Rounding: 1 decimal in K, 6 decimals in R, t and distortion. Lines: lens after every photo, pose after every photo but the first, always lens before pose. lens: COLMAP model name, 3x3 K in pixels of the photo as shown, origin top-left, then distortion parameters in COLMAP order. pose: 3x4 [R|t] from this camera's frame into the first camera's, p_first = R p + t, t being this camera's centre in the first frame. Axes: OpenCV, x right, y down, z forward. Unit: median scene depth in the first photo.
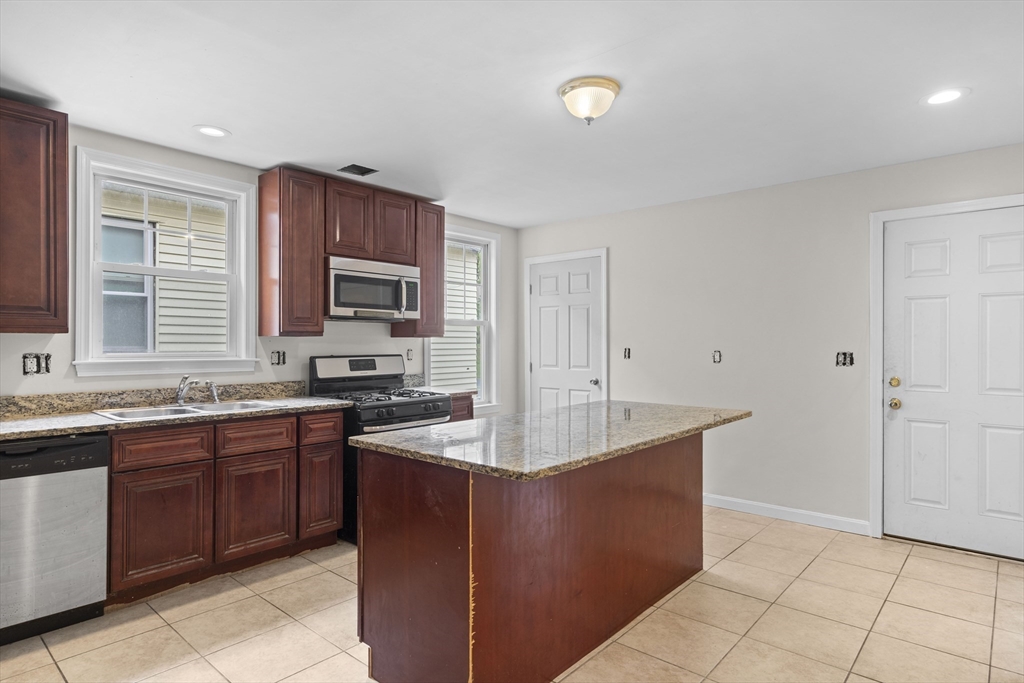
lens RADIAL K [[565.1, 0, 511.6], [0, 565.1, 342.6], [0, 0, 1]] dist [0.002157, 0.000496]
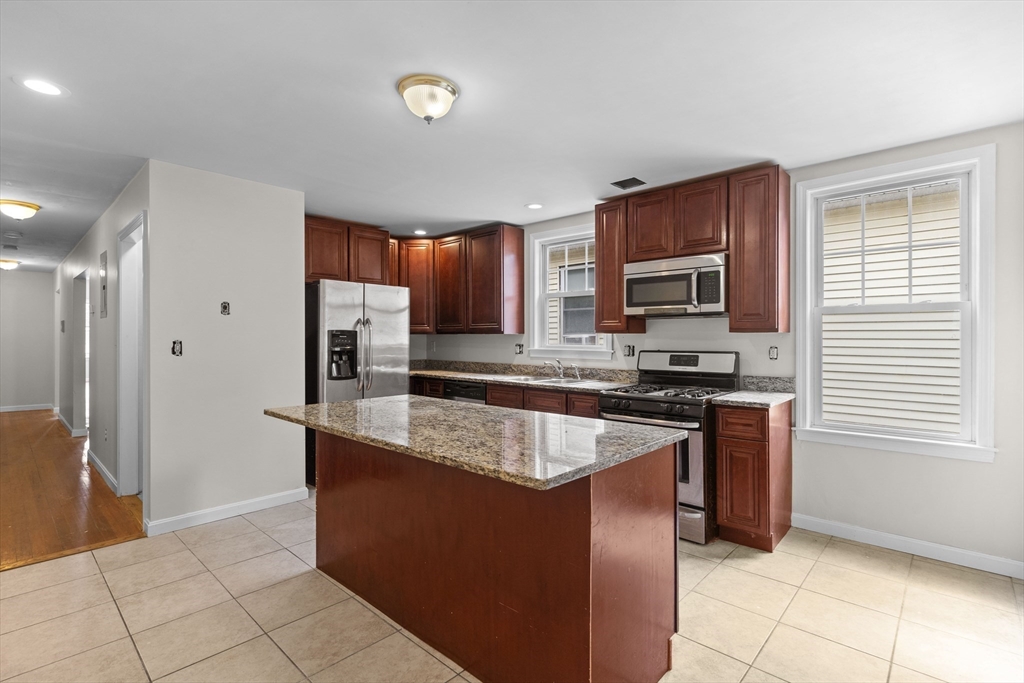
lens RADIAL K [[477.6, 0, 510.5], [0, 477.6, 338.0], [0, 0, 1]] dist [-0.005777, 0.000597]
pose [[-0.020327, -0.000727, -0.999793, 0.643390], [-0.000789, 0.999999, -0.000711, 0.000038], [0.999793, 0.000774, -0.020328, 0.756500]]
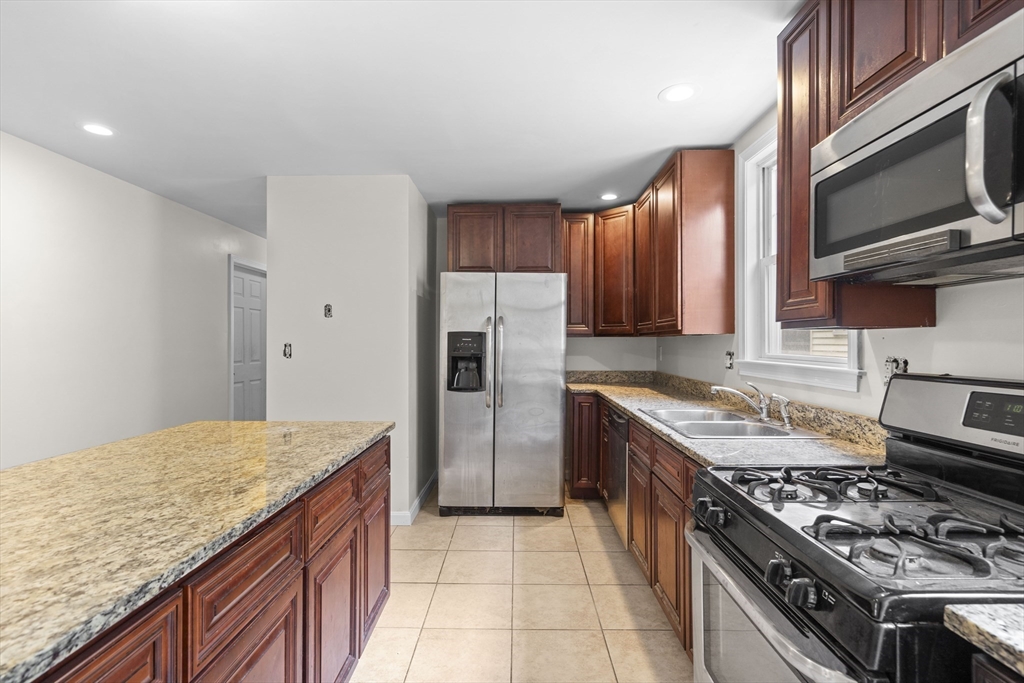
lens RADIAL K [[482.9, 0, 512.5], [0, 482.9, 343.0], [0, 0, 1]] dist [-0.004115, -0.001703]
pose [[-0.744084, -0.001055, -0.668085, 0.112412], [-0.002252, 0.999997, 0.000930, 0.001819], [0.668082, 0.002196, -0.744084, 1.084044]]
